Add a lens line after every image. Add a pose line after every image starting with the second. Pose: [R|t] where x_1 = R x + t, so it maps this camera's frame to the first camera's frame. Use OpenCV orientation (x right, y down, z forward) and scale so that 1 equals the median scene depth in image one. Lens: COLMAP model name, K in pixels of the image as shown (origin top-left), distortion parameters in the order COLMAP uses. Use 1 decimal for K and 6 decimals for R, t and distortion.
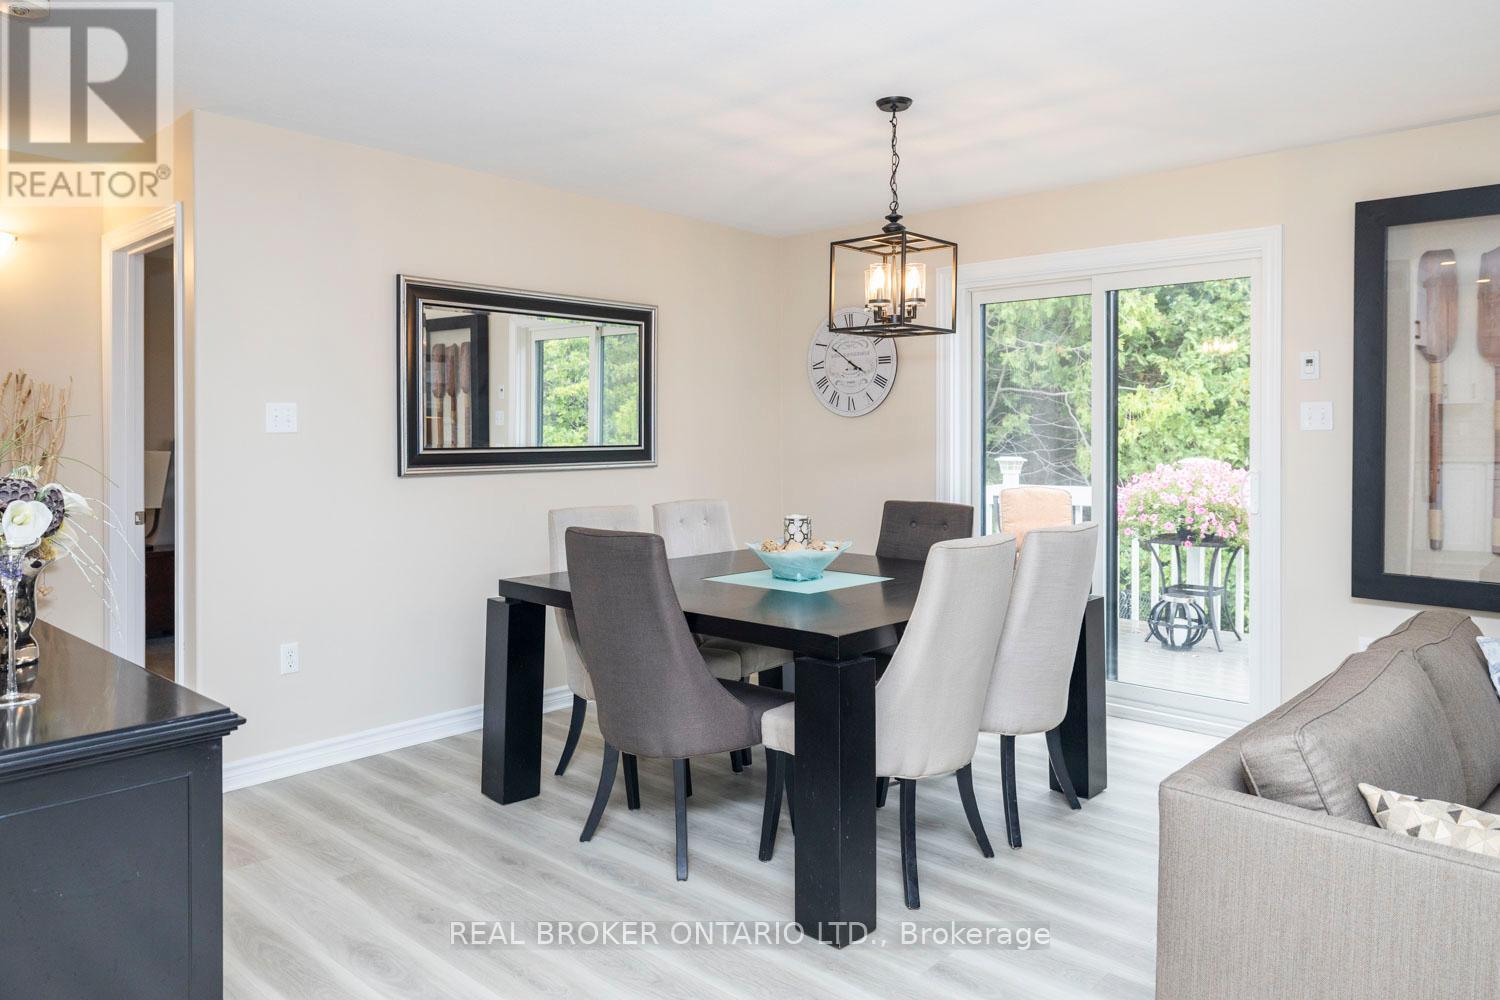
lens RADIAL K [[990.5, 0, 767.8], [0, 990.5, 495.9], [0, 0, 1]] dist [-0.025667, -0.001058]
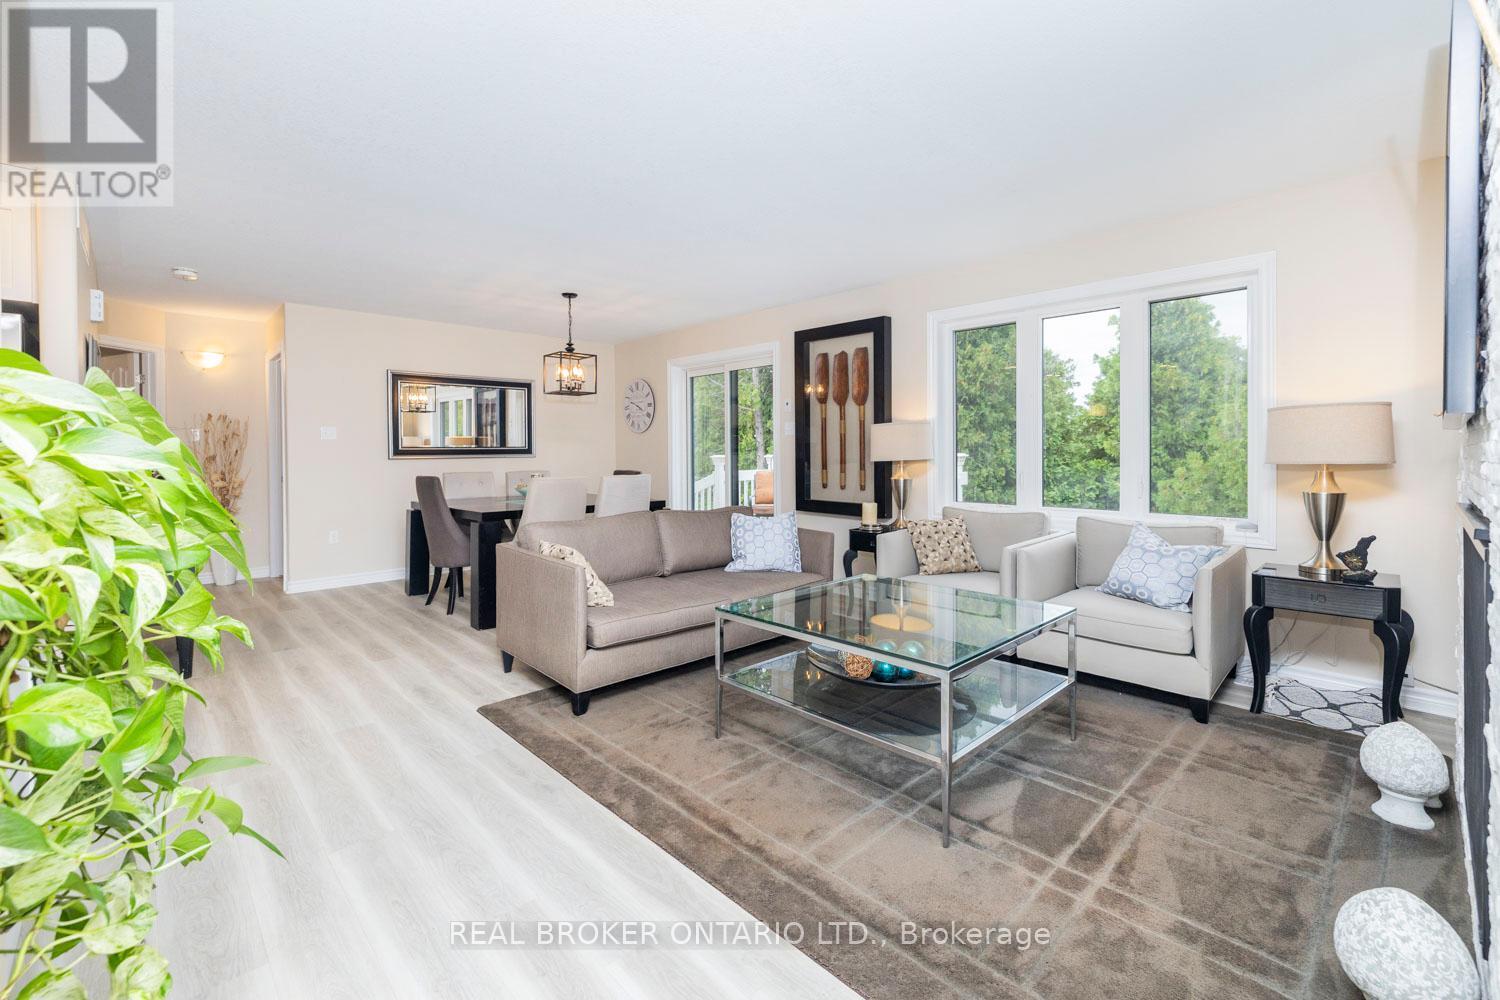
lens RADIAL K [[641.9, 0, 749.3], [0, 641.9, 469.5], [0, 0, 1]] dist [0.000844, 0.000165]
pose [[0.996857, -0.003999, -0.079125, 0.648098], [0.001472, 0.999488, -0.031970, 0.059128], [0.079212, 0.031753, 0.996352, -0.457766]]
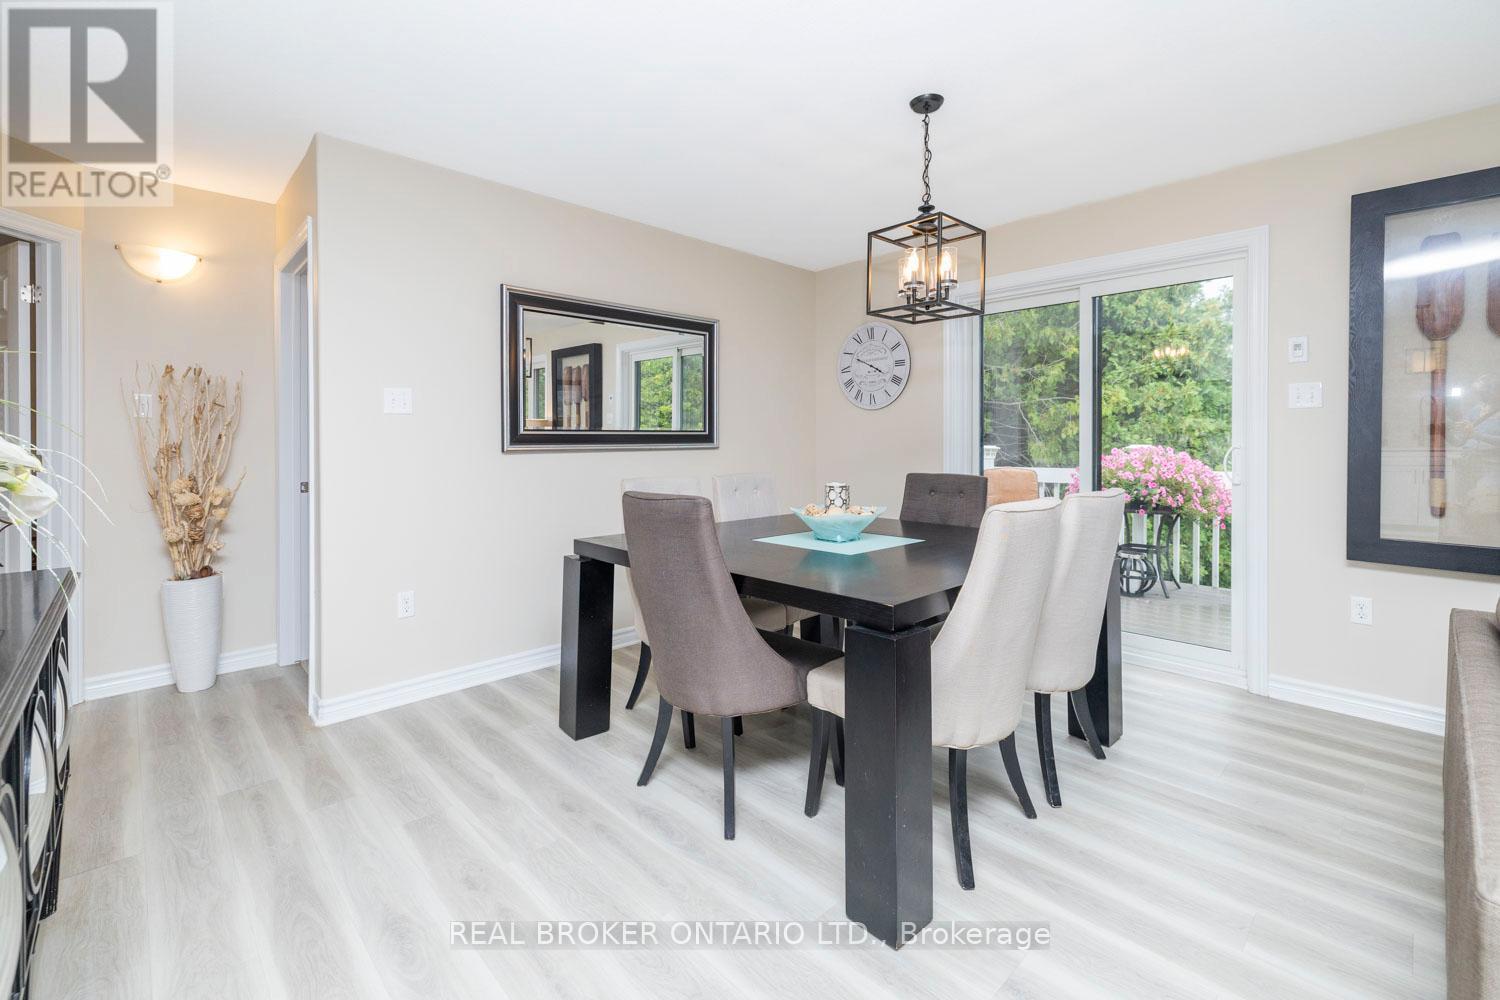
lens RADIAL K [[647.3, 0, 752.5], [0, 647.3, 451.5], [0, 0, 1]] dist [-0.005496, -0.000149]
pose [[0.997165, -0.003394, -0.075170, -0.010040], [0.000035, 0.999003, -0.044634, 0.016727], [0.075247, 0.044505, 0.996171, 0.265925]]
